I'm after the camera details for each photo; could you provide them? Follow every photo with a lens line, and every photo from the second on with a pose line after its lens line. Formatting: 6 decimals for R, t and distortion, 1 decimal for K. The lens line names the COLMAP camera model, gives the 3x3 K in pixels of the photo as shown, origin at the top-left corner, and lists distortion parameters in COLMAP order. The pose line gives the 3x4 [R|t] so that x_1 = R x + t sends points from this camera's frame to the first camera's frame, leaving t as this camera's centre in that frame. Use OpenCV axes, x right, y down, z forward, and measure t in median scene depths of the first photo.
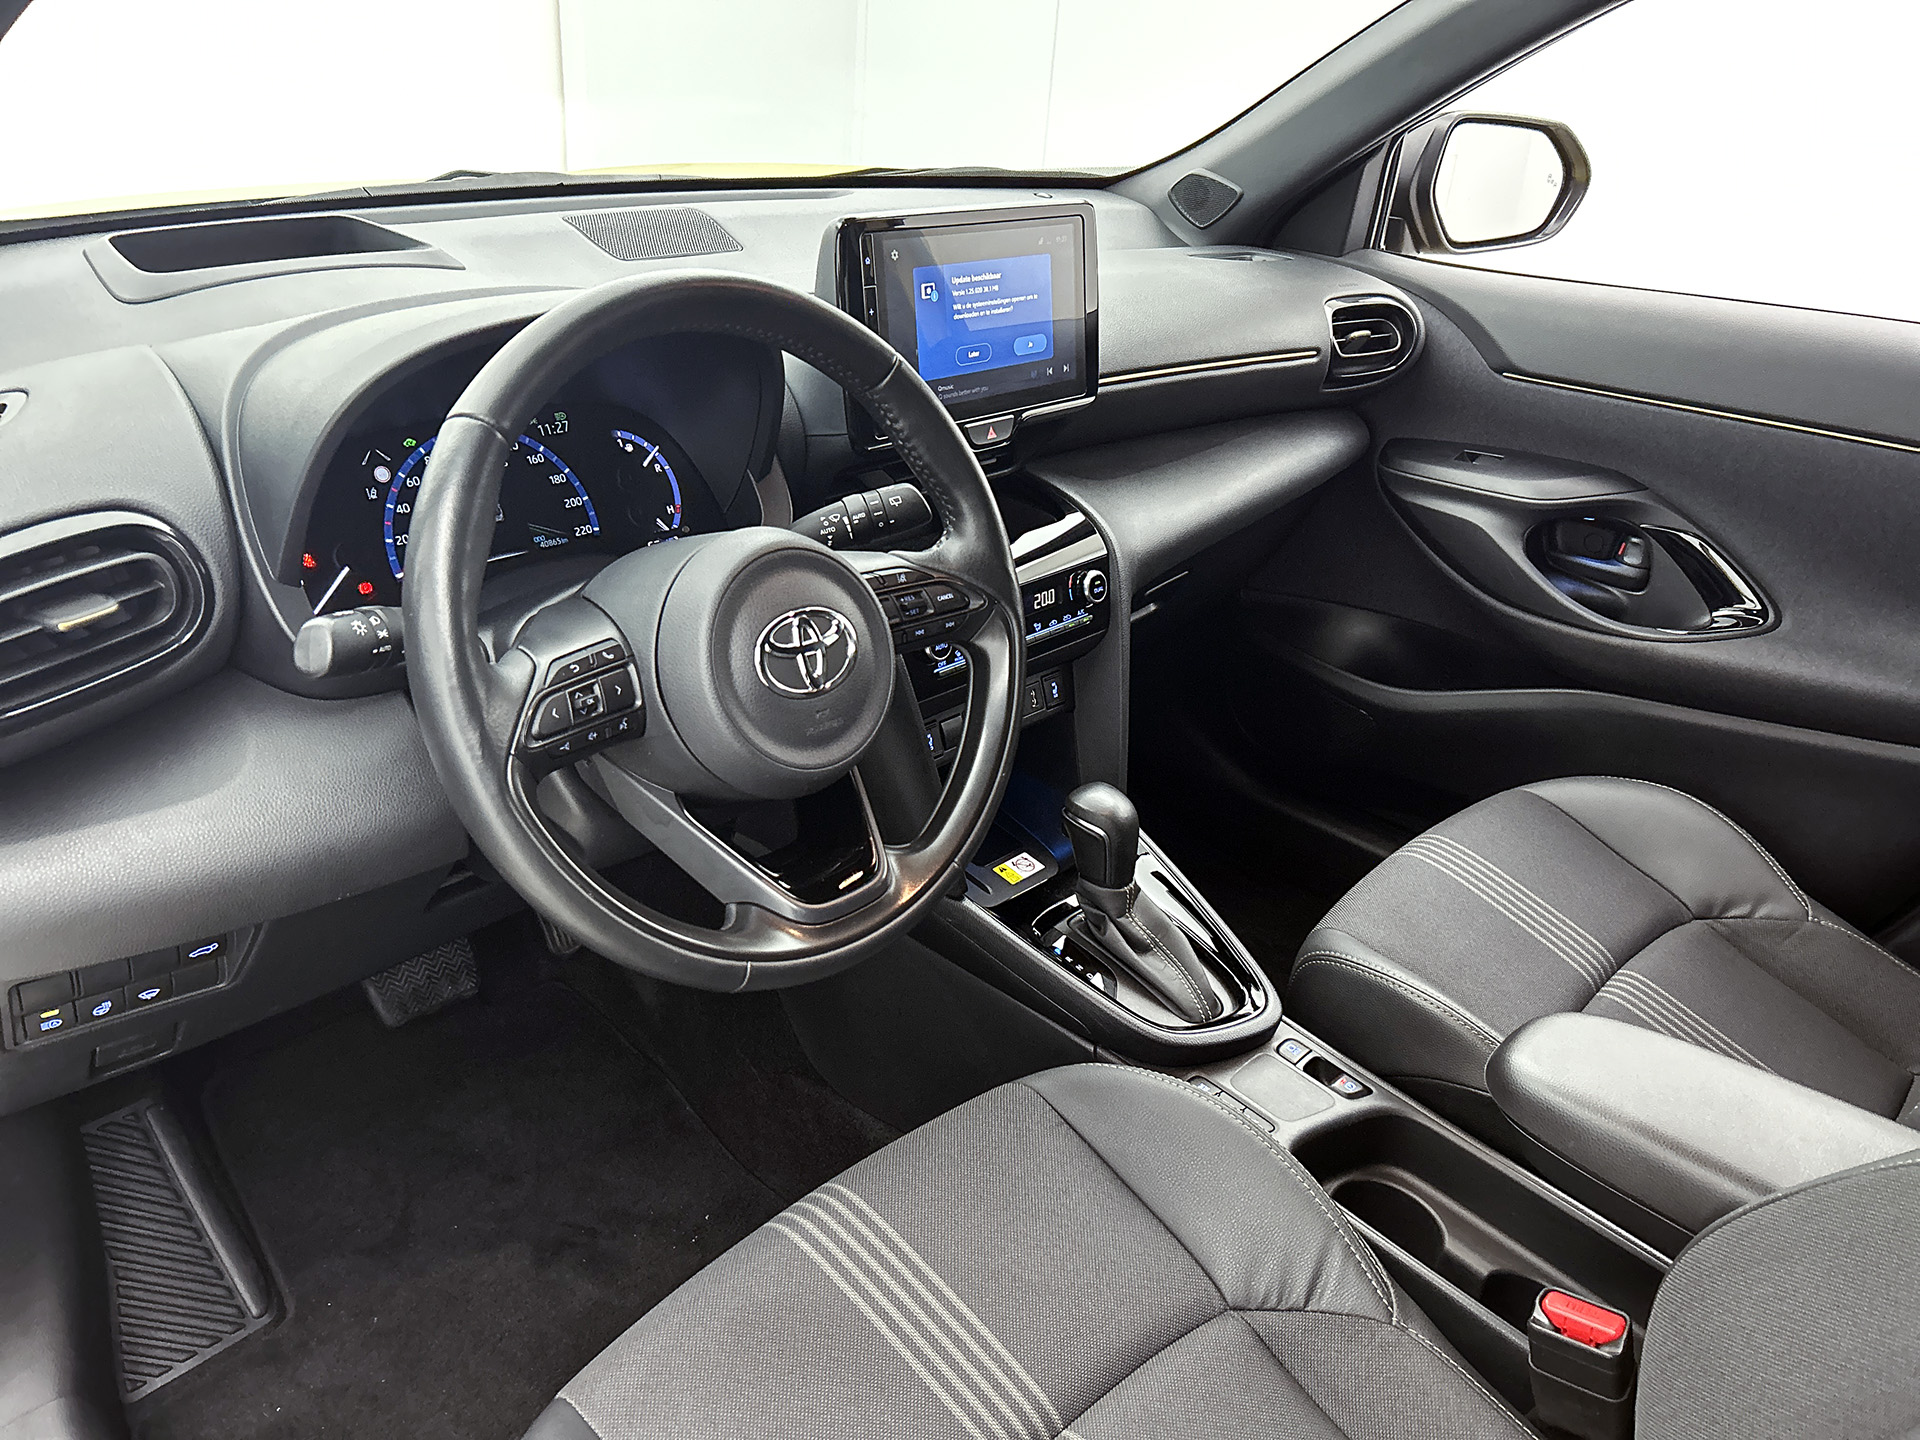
lens RADIAL K [[1467.9, 0, 971.0], [0, 1467.9, 731.9], [0, 0, 1]] dist [0.062256, -0.088682]
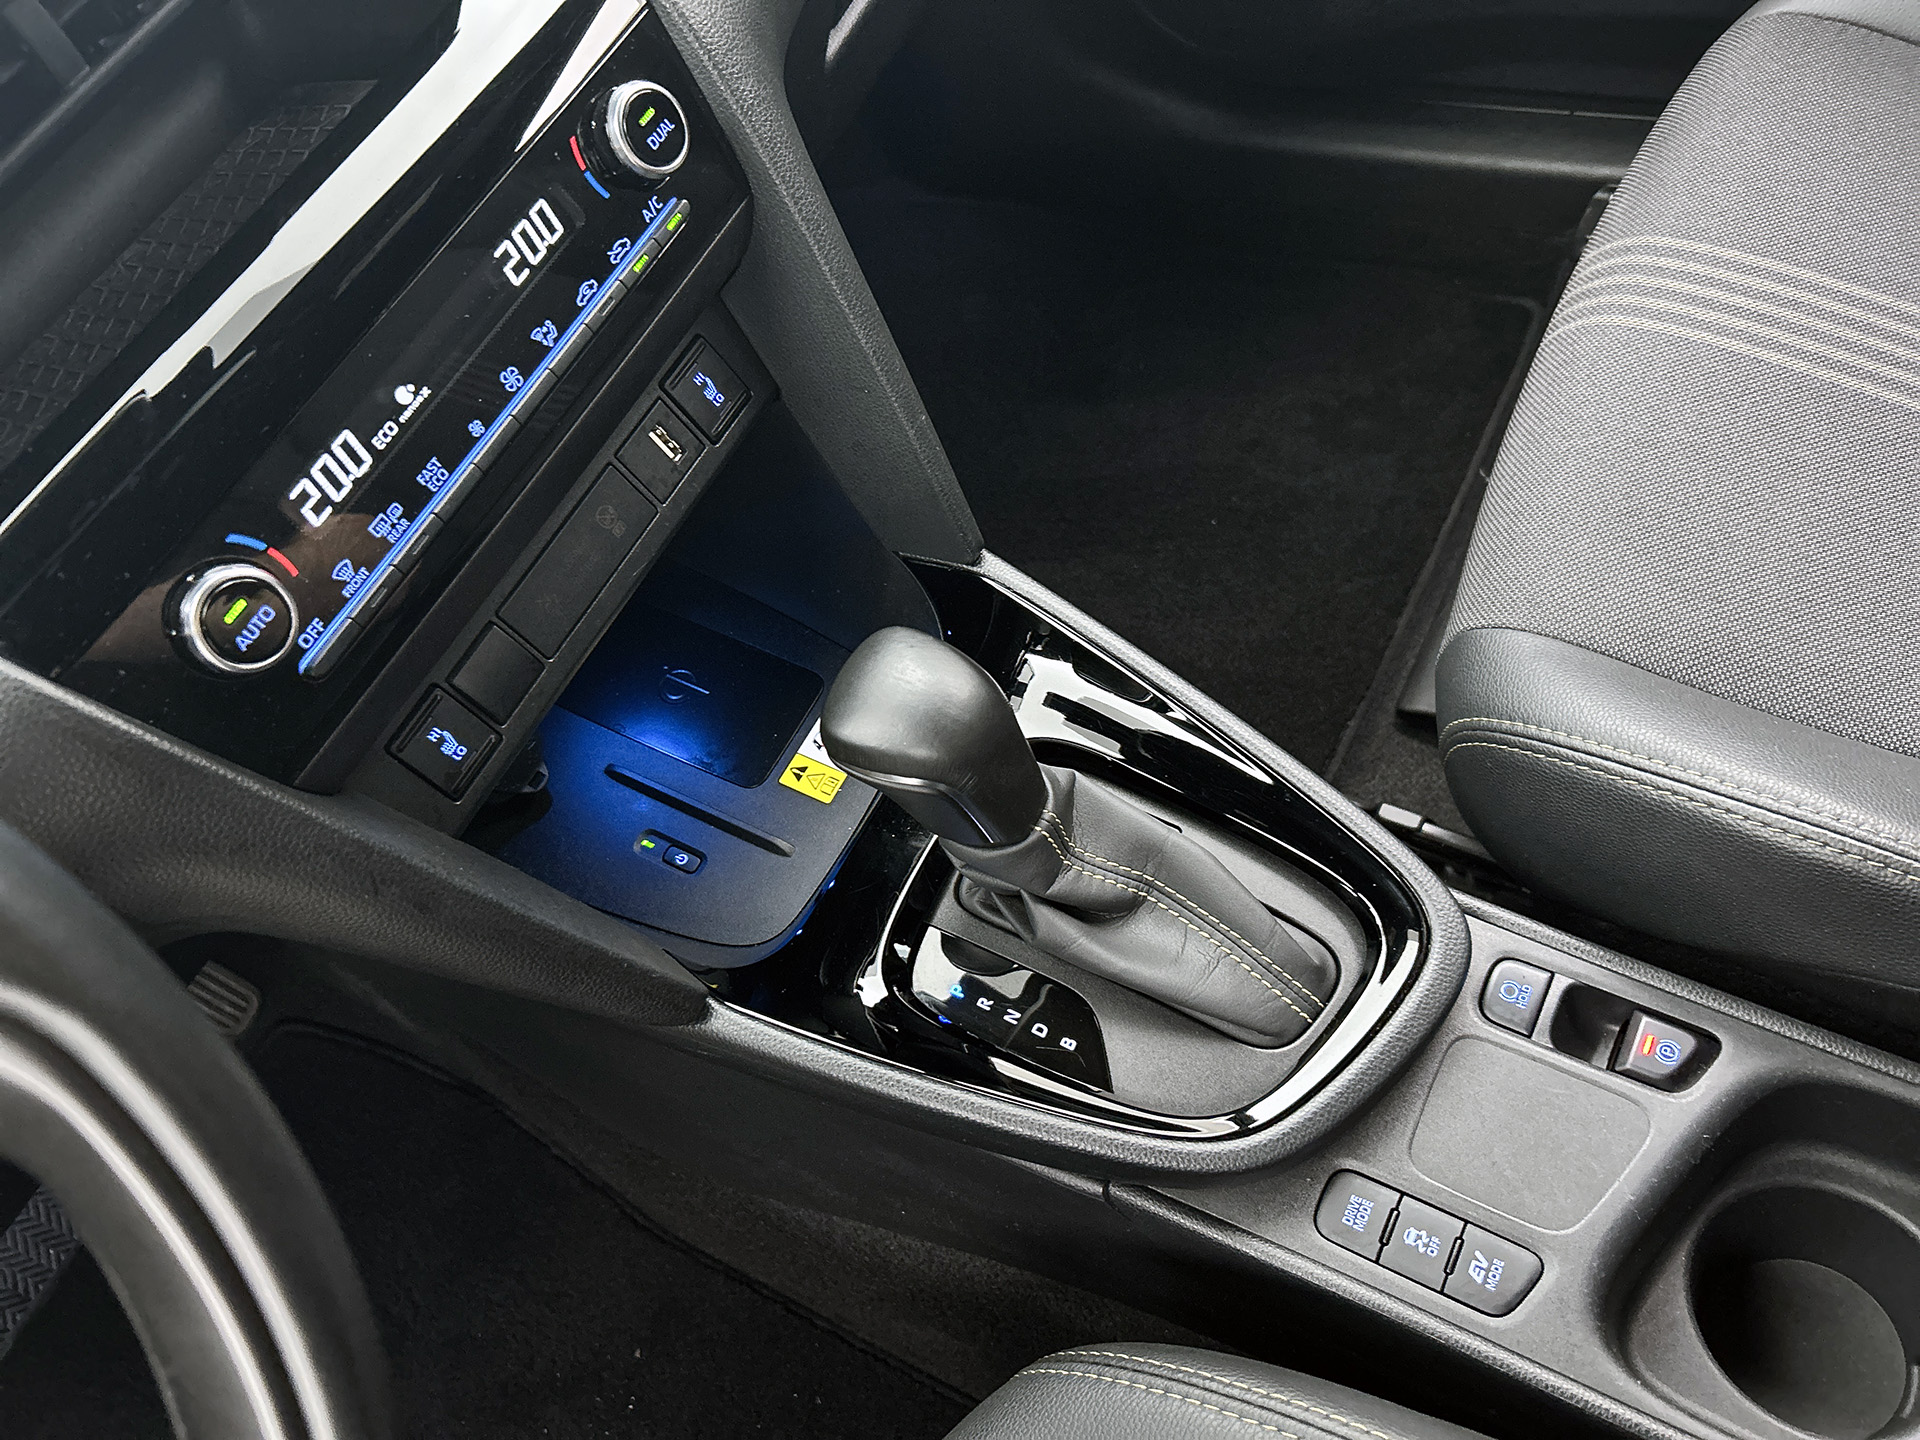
lens RADIAL K [[1467.9, 0, 958.0], [0, 1467.9, 720.5], [0, 0, 1]] dist [0.062256, -0.088682]
pose [[0.910796, -0.383231, -0.153574, 0.177248], [0.410206, 0.797930, 0.441632, -0.129422], [-0.046705, -0.465233, 0.883955, 0.694608]]
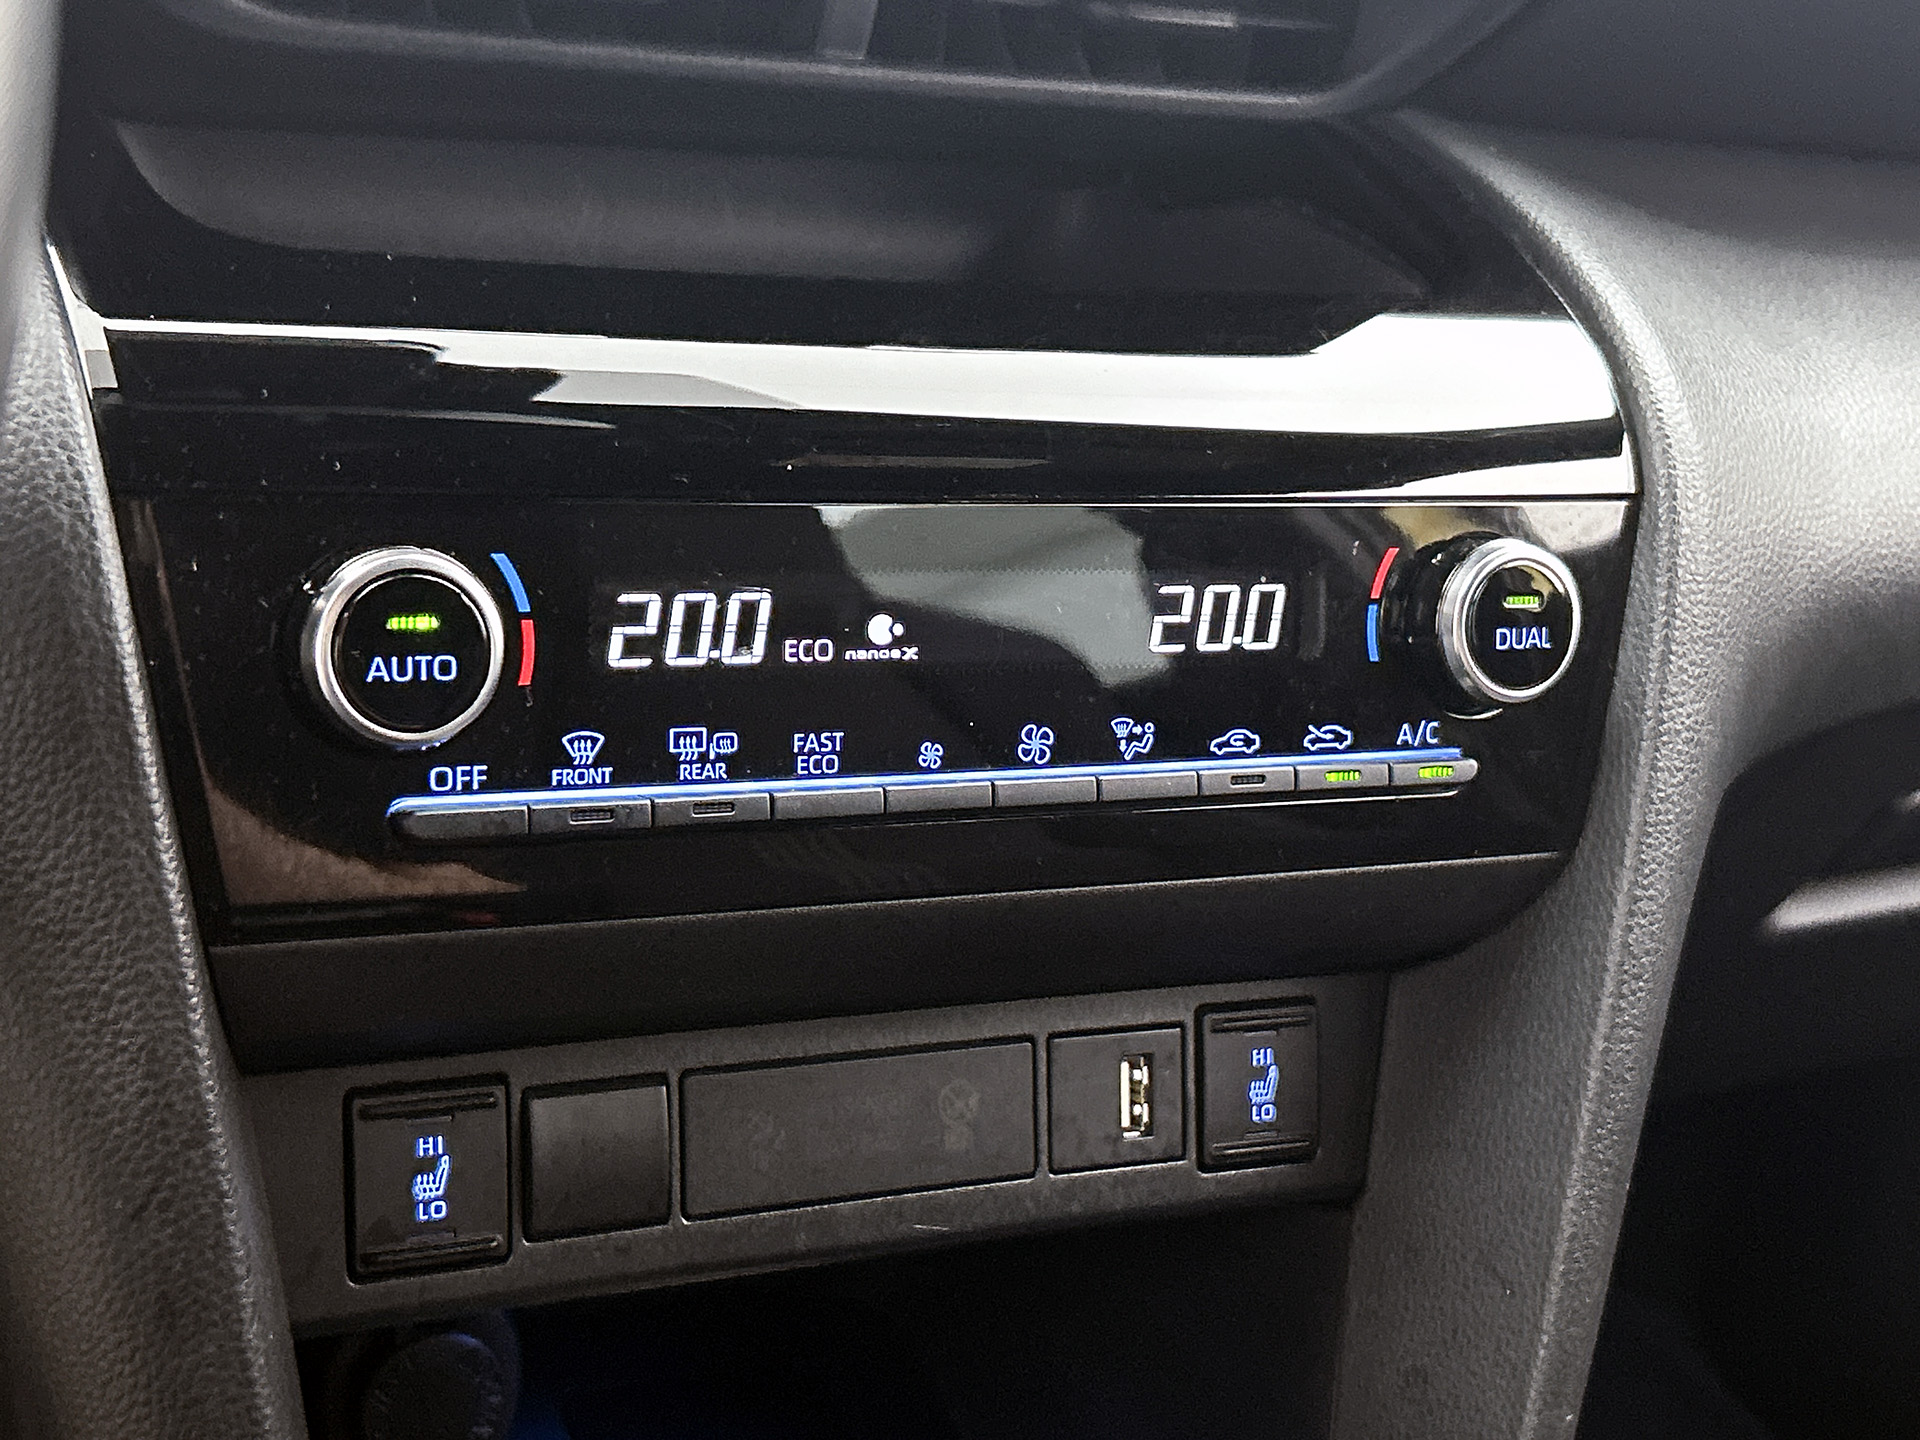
lens RADIAL K [[2785.9, 0, 951.4], [0, 2785.9, 766.6], [0, 0, 1]] dist [0.108595, 0.000000]
pose [[0.931211, 0.193965, -0.308584, 0.155866], [-0.231315, 0.968792, -0.089087, -0.031576], [0.281674, 0.154339, 0.947016, 0.707438]]
